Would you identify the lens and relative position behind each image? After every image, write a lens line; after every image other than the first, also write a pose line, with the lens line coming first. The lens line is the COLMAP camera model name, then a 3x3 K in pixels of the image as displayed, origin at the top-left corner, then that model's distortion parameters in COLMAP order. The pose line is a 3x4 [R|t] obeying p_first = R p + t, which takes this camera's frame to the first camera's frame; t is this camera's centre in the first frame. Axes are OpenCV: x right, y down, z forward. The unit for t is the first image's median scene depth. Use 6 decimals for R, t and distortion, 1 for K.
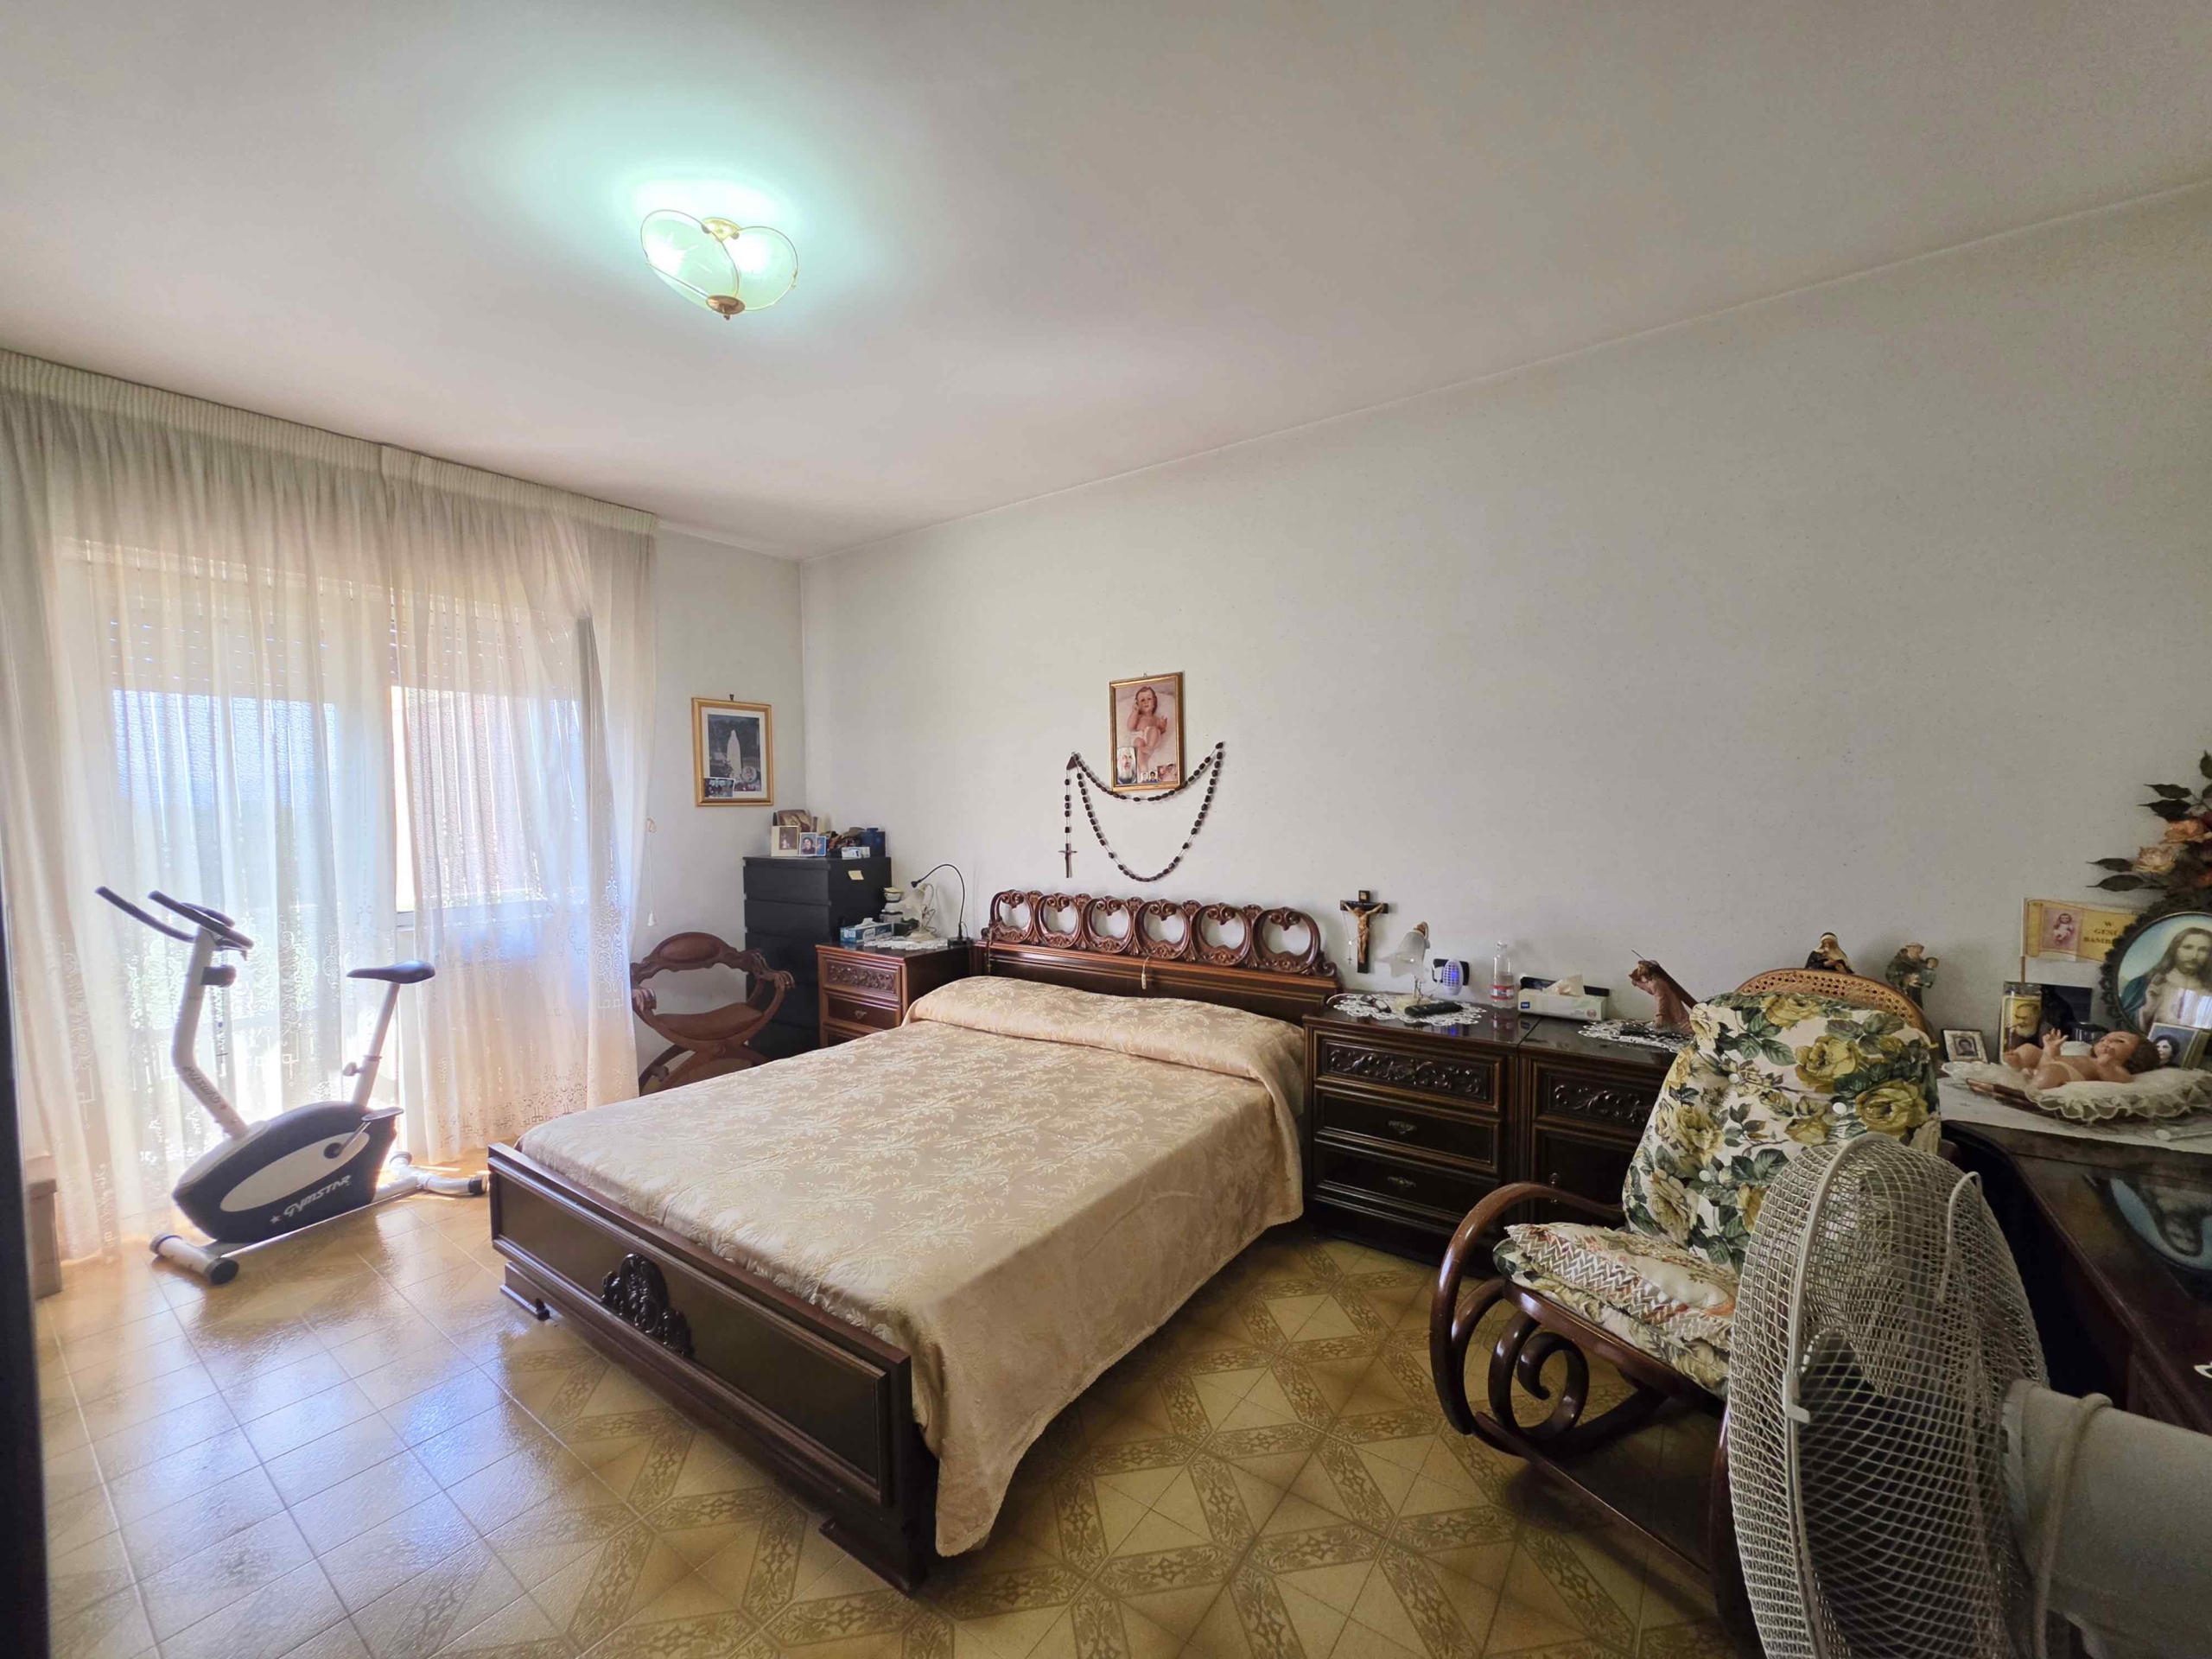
lens RADIAL K [[890.9, 0, 1098.6], [0, 890.9, 839.6], [0, 0, 1]] dist [-0.002151, -0.001609]
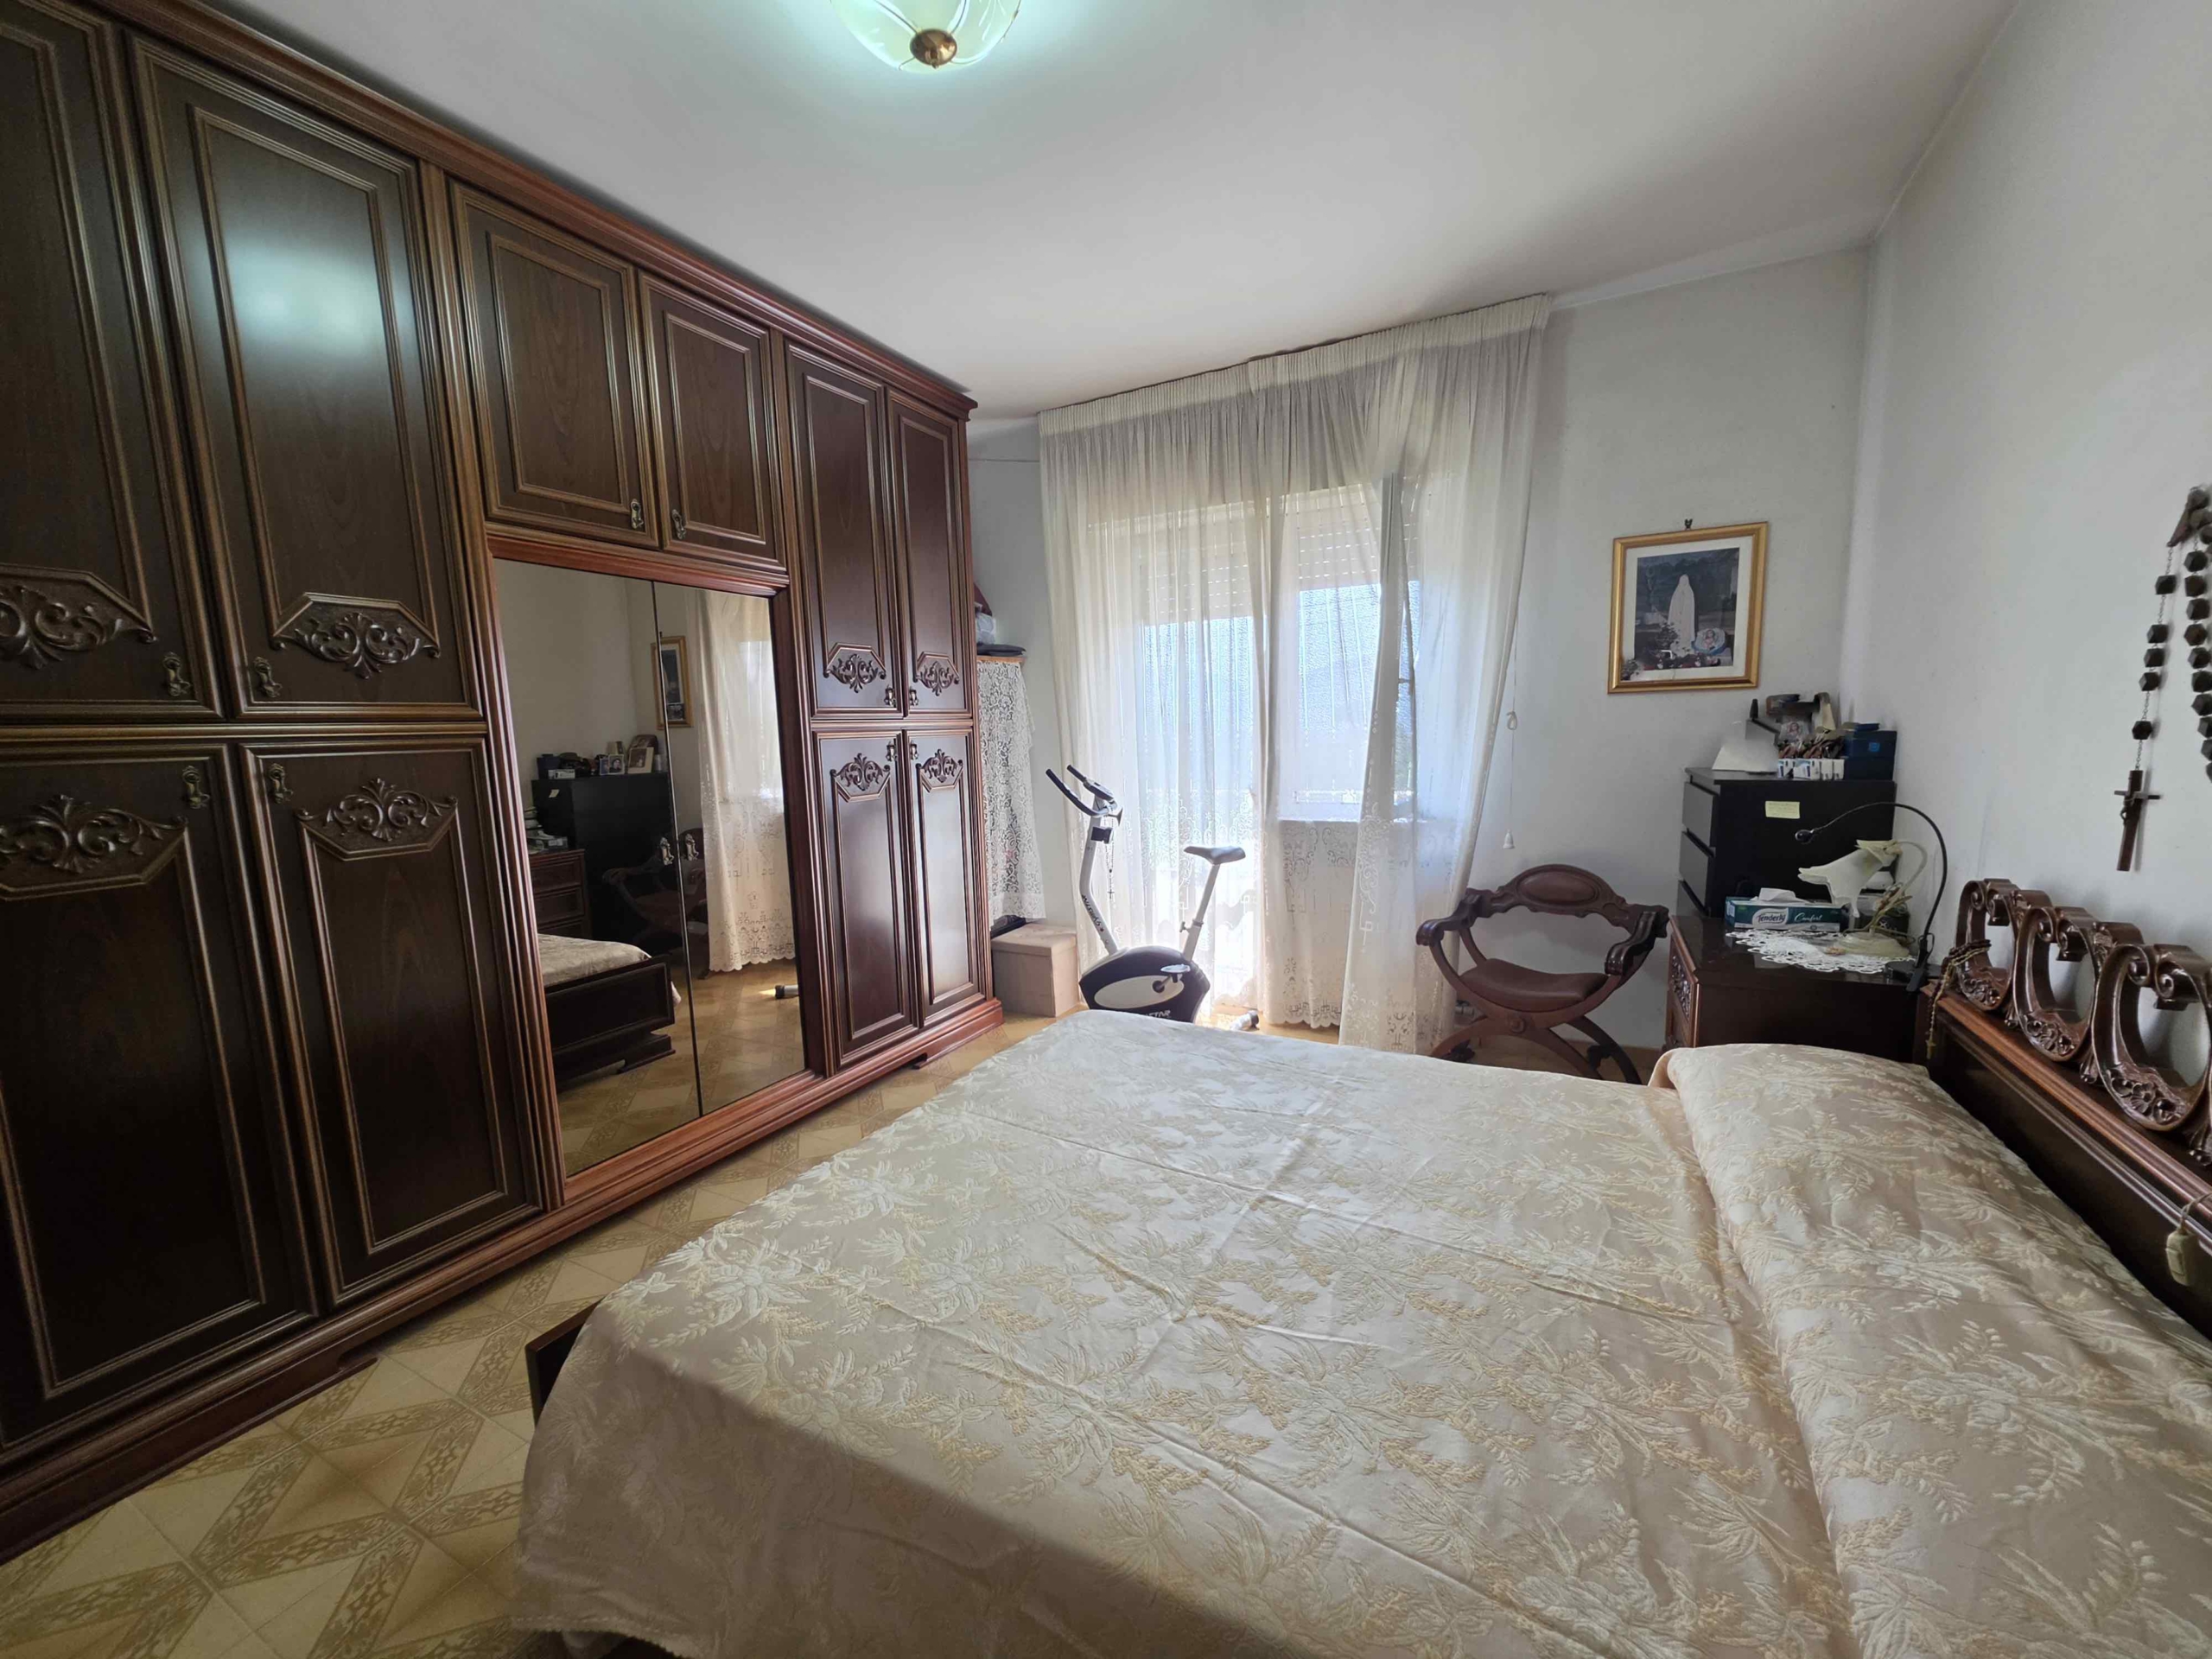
lens RADIAL K [[890.9, 0, 1095.5], [0, 890.9, 851.4], [0, 0, 1]] dist [-0.002151, -0.001609]
pose [[0.132350, 0.139075, -0.981398, 0.257853], [-0.010479, 0.990249, 0.138916, -0.008352], [0.991148, -0.008102, 0.132517, 0.586226]]
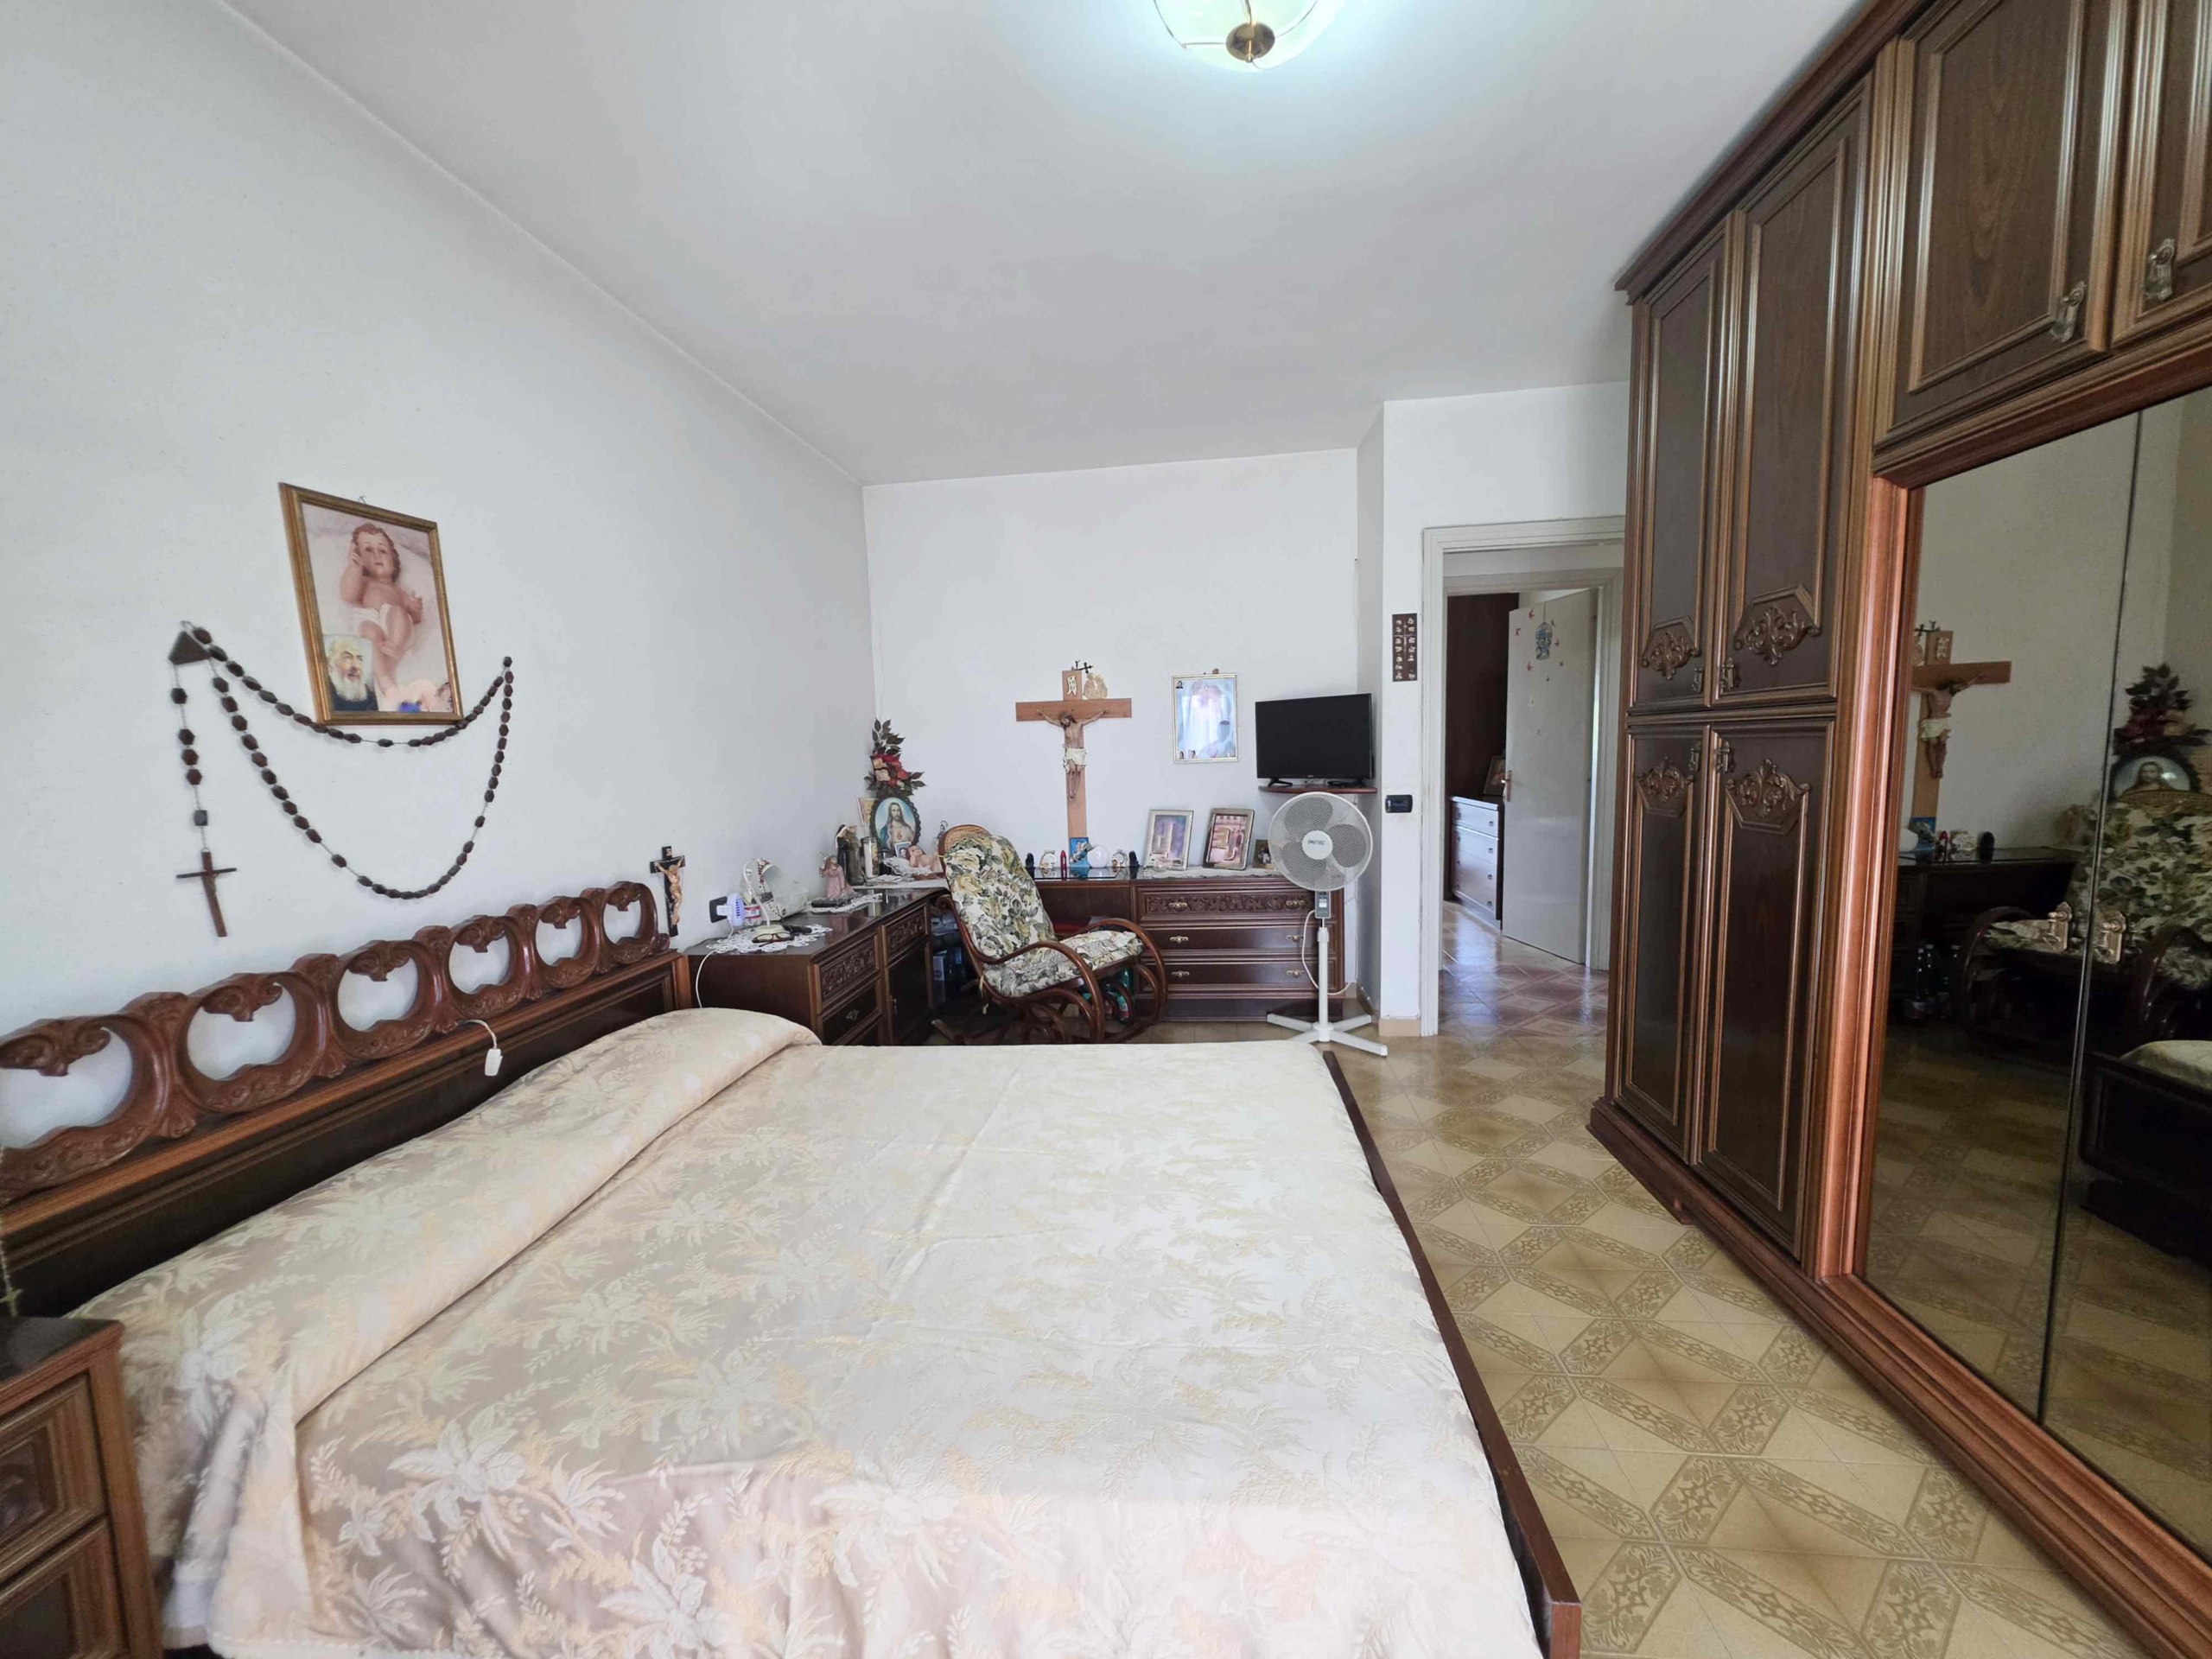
lens RADIAL K [[890.9, 0, 1110.9], [0, 890.9, 834.1], [0, 0, 1]] dist [-0.002151, -0.001609]
pose [[-0.495566, -0.058817, 0.866576, -0.600462], [0.073176, 0.991330, 0.109132, -0.018140], [-0.865482, 0.117495, -0.486966, 0.878277]]
